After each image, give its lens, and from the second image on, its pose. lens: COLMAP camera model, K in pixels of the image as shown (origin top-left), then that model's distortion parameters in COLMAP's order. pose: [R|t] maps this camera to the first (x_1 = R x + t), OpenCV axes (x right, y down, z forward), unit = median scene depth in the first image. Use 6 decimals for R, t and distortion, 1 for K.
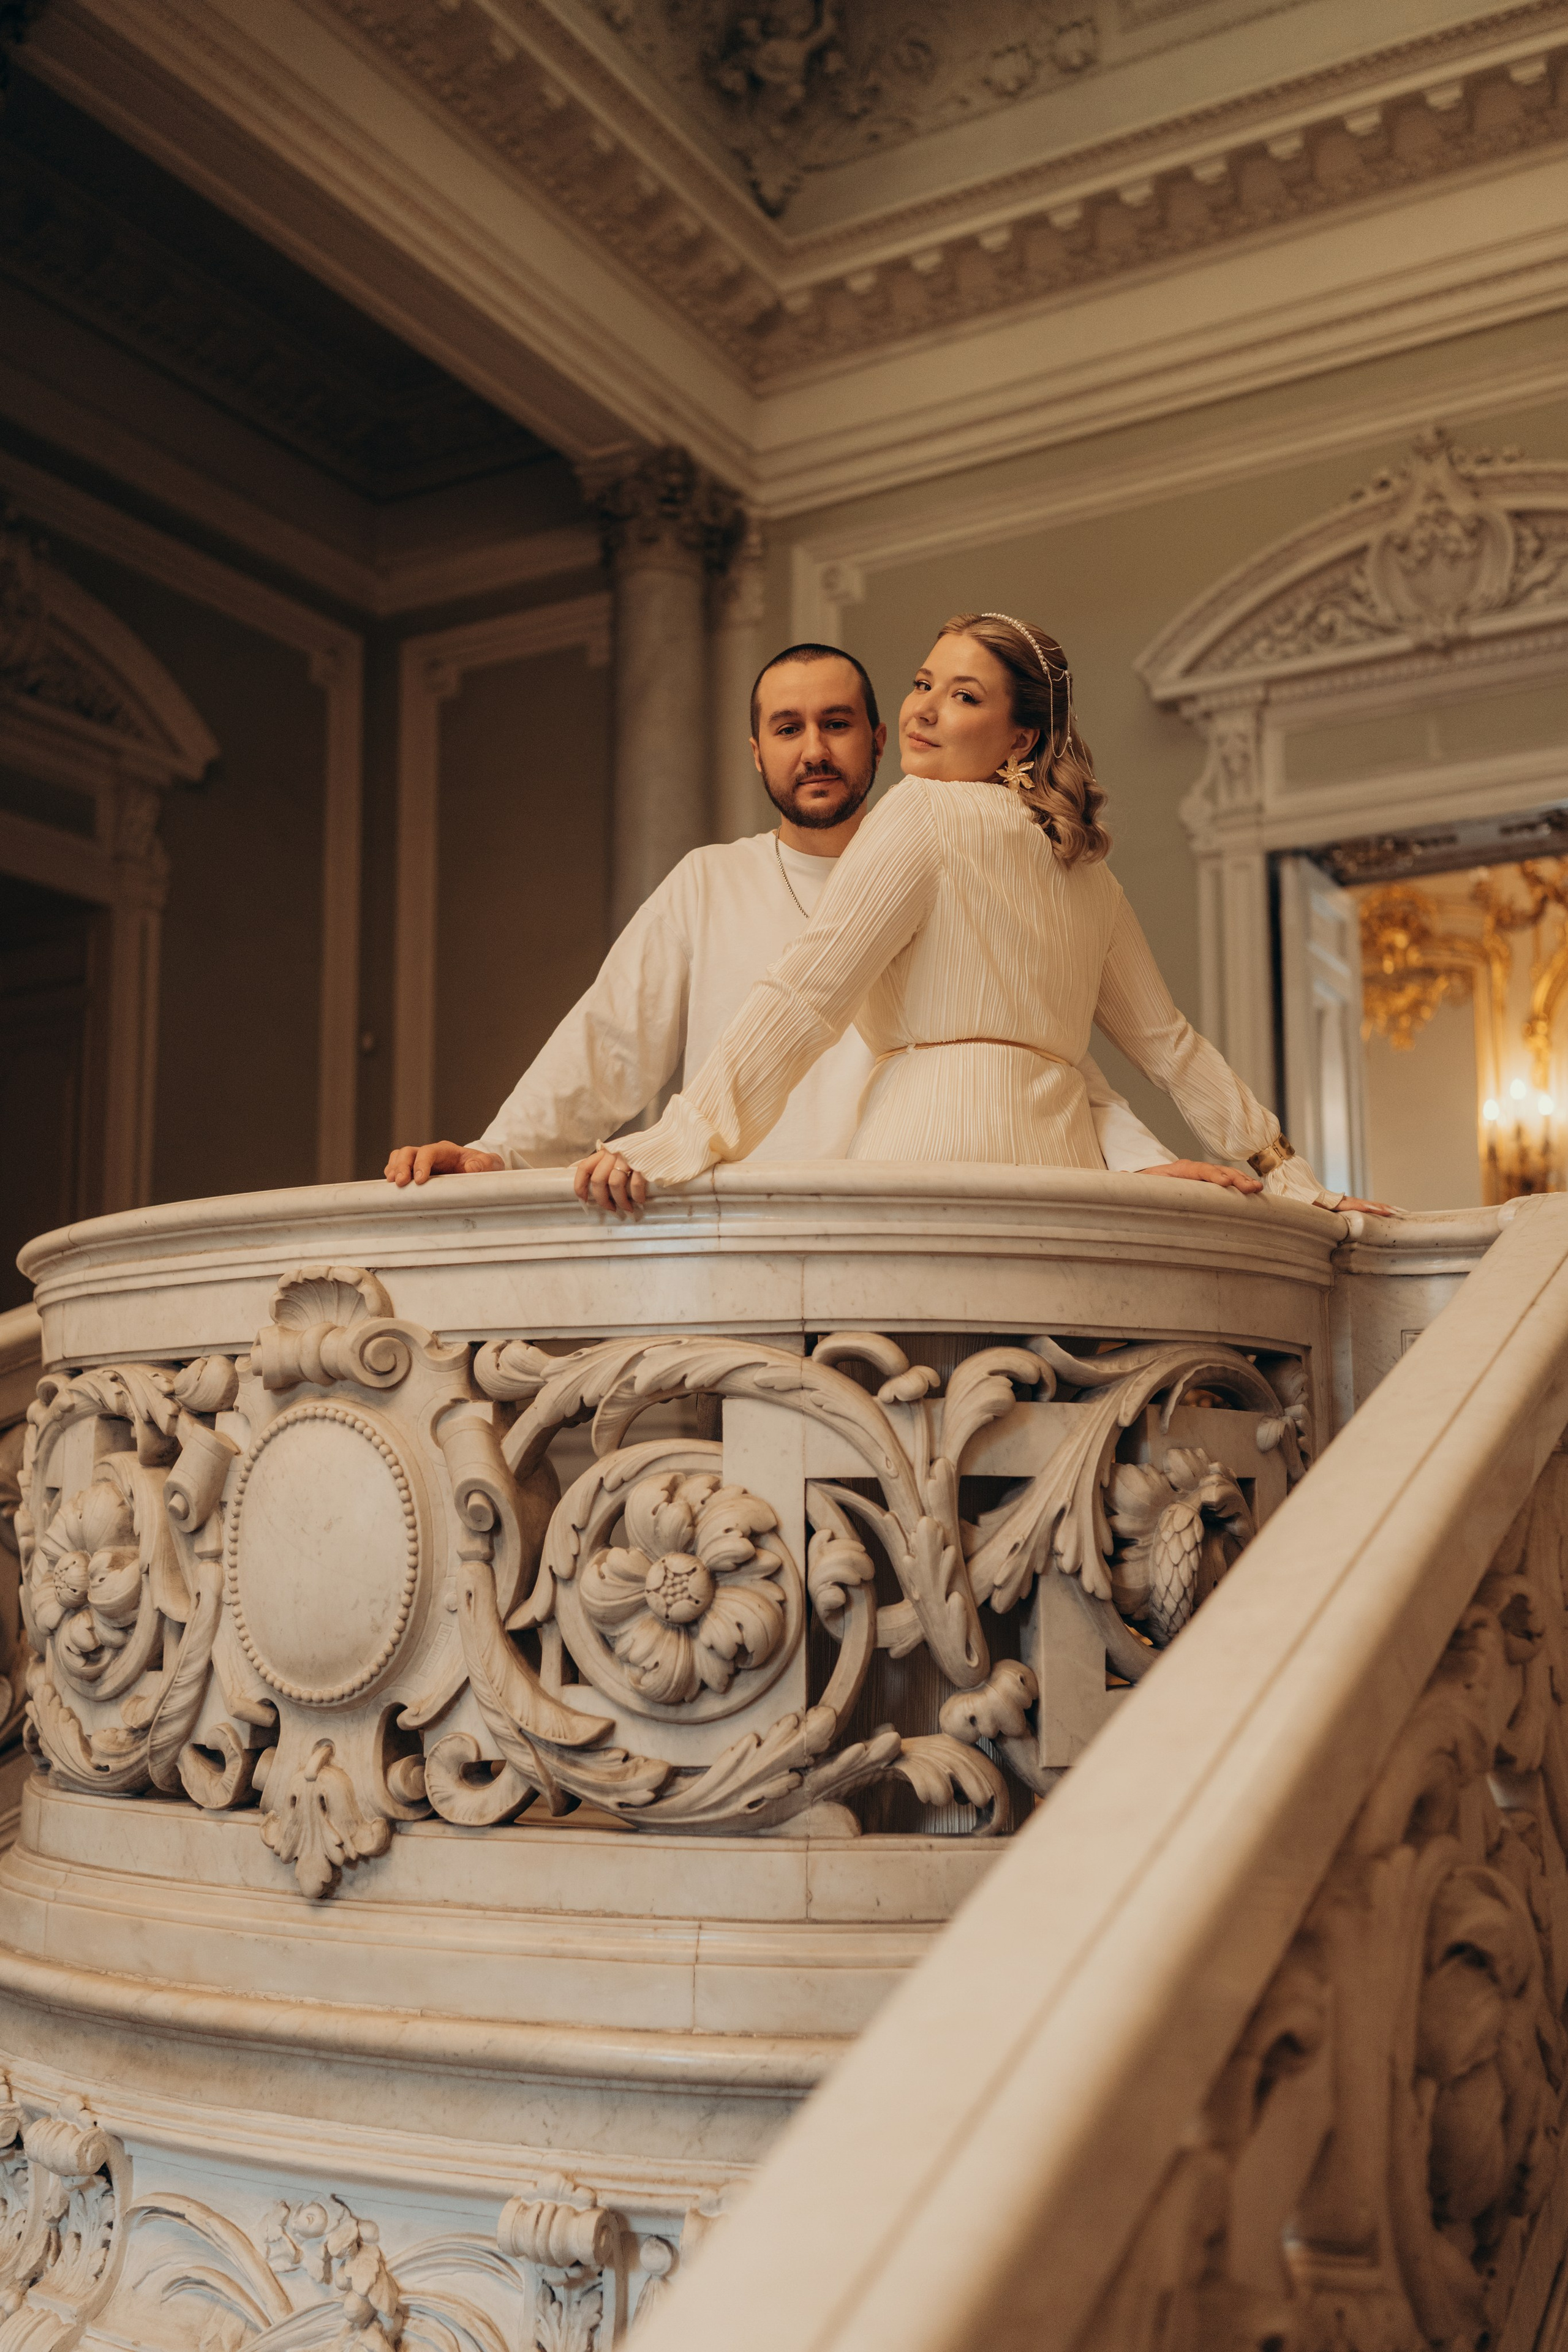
lens RADIAL K [[2261.5, 0, 784.6], [0, 2261.5, 1201.2], [0, 0, 1]] dist [0.023106, 0.000000]
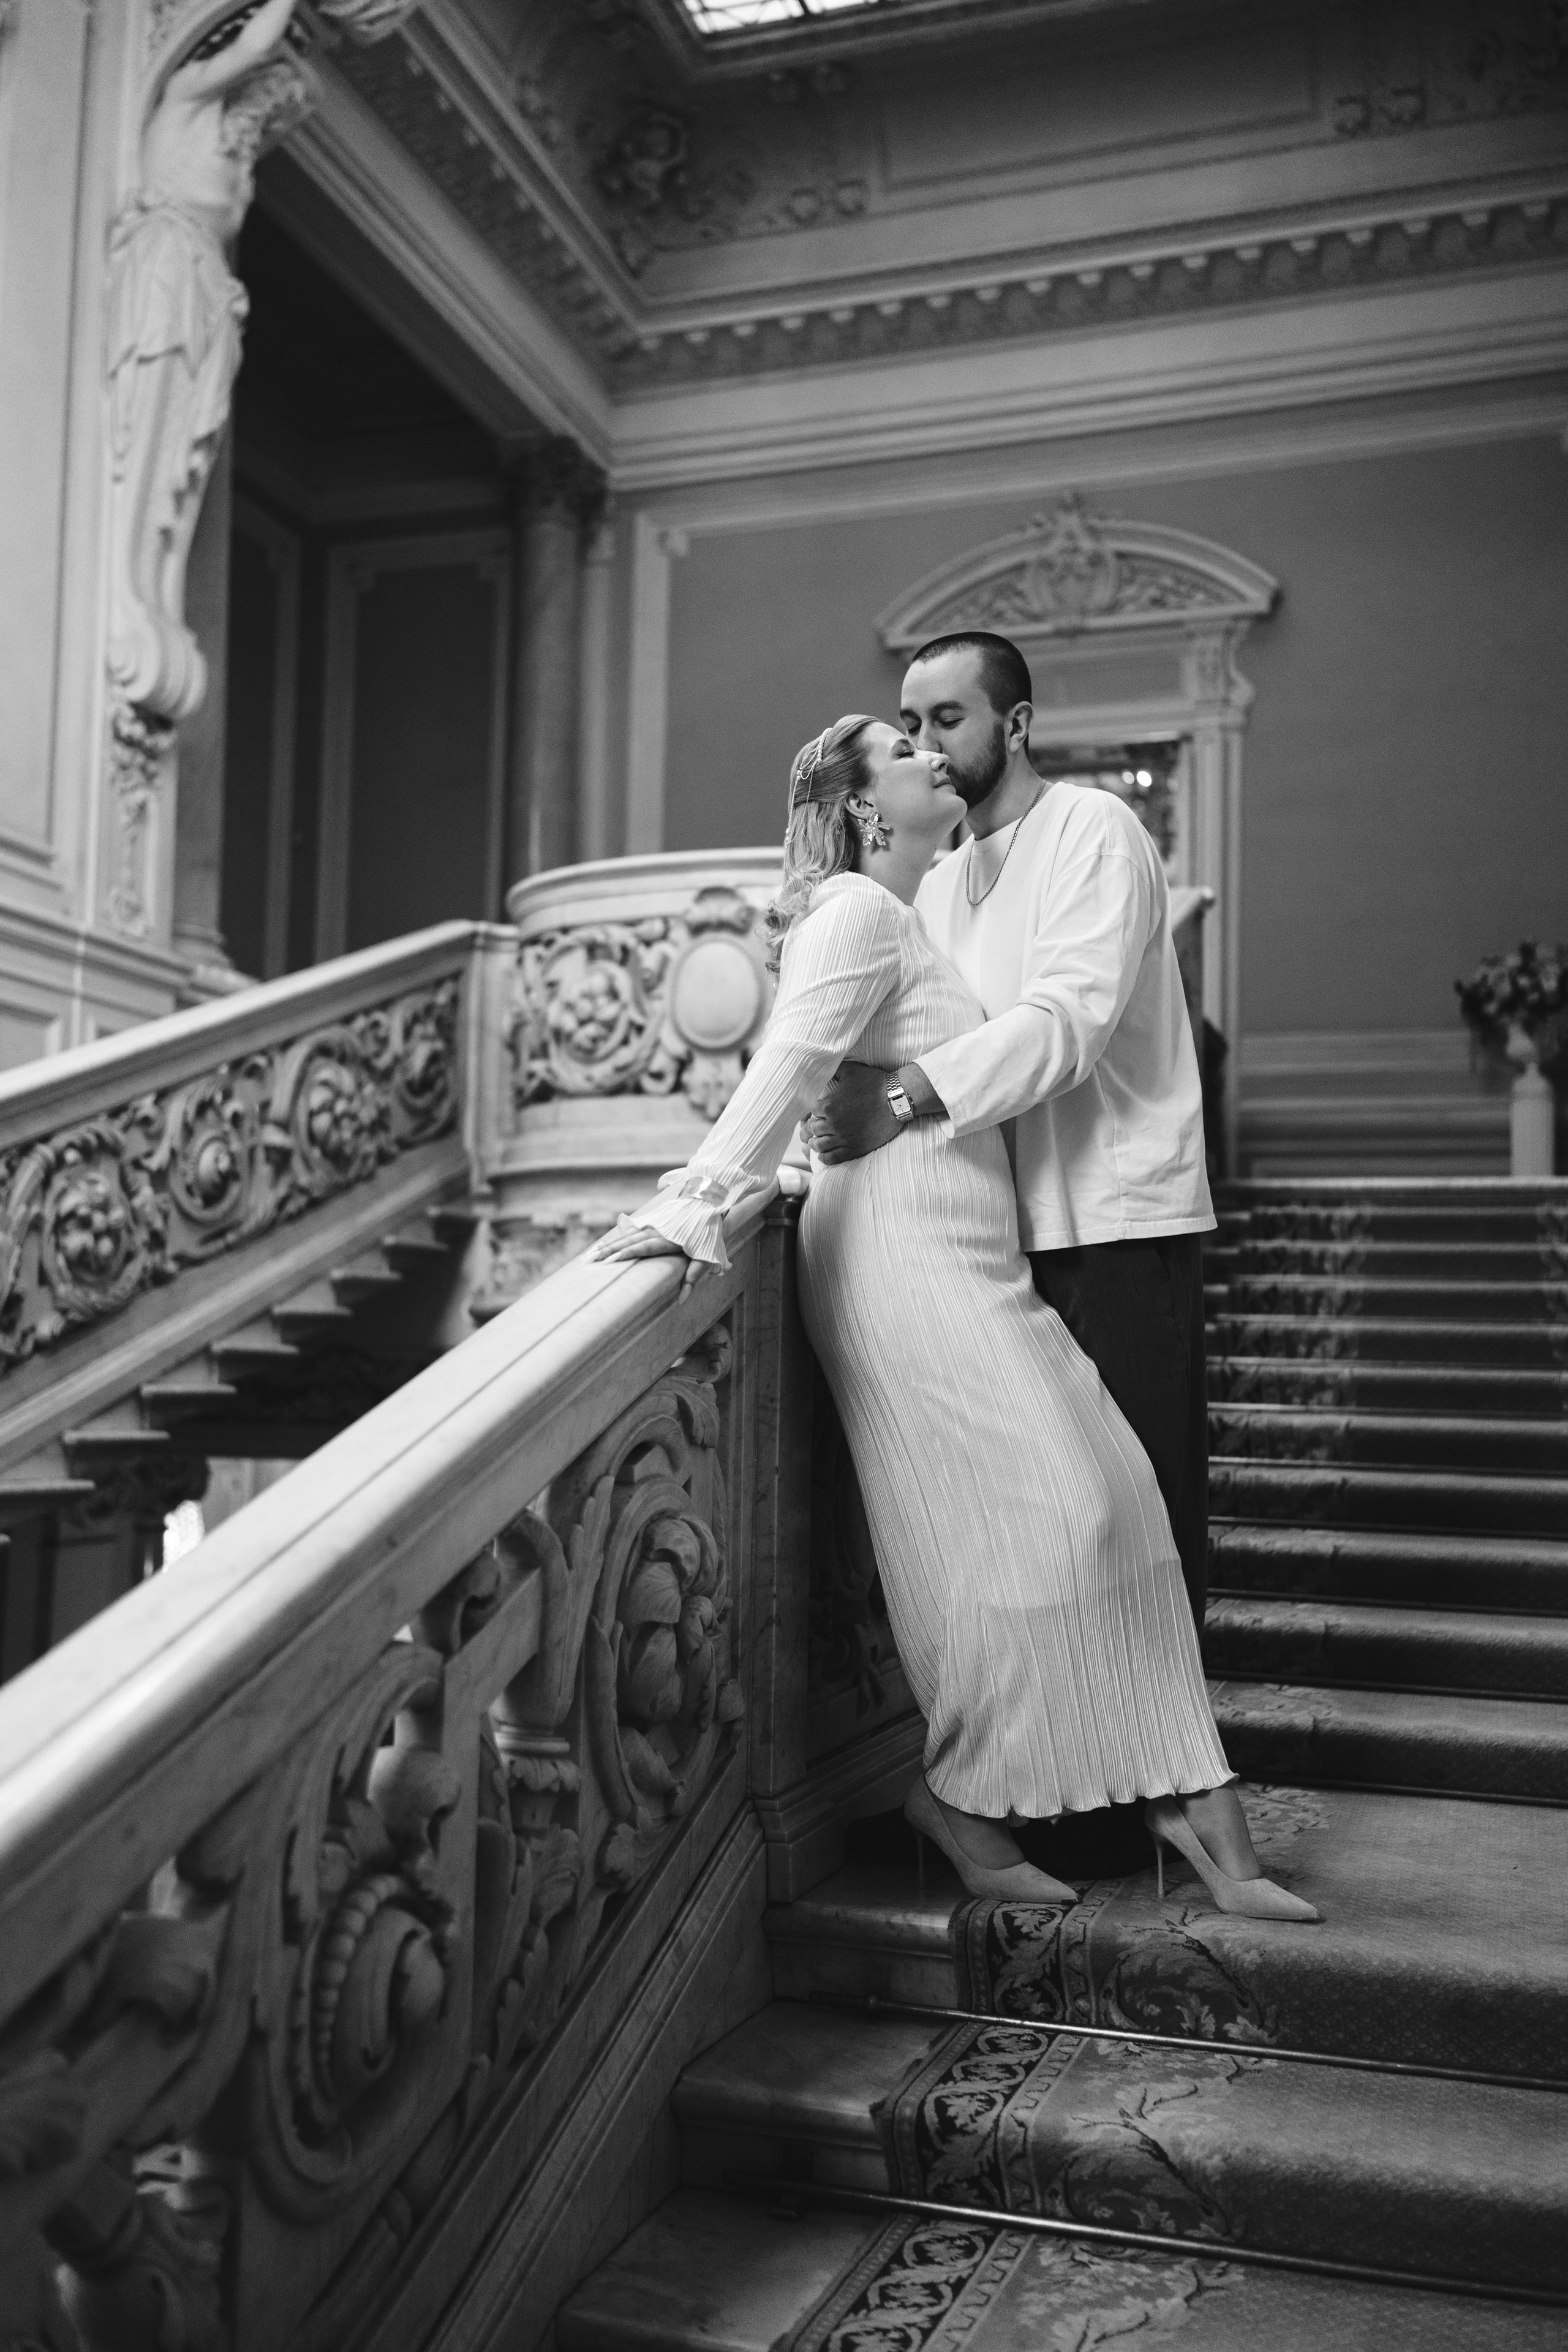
lens RADIAL K [[2261.5, 0, 790.1], [0, 2261.5, 1162.4], [0, 0, 1]] dist [0.023106, 0.000000]
pose [[0.975967, 0.045045, 0.213214, -0.209207], [-0.052198, 0.998243, 0.028035, 0.085804], [-0.211576, -0.038490, 0.976603, -0.488882]]
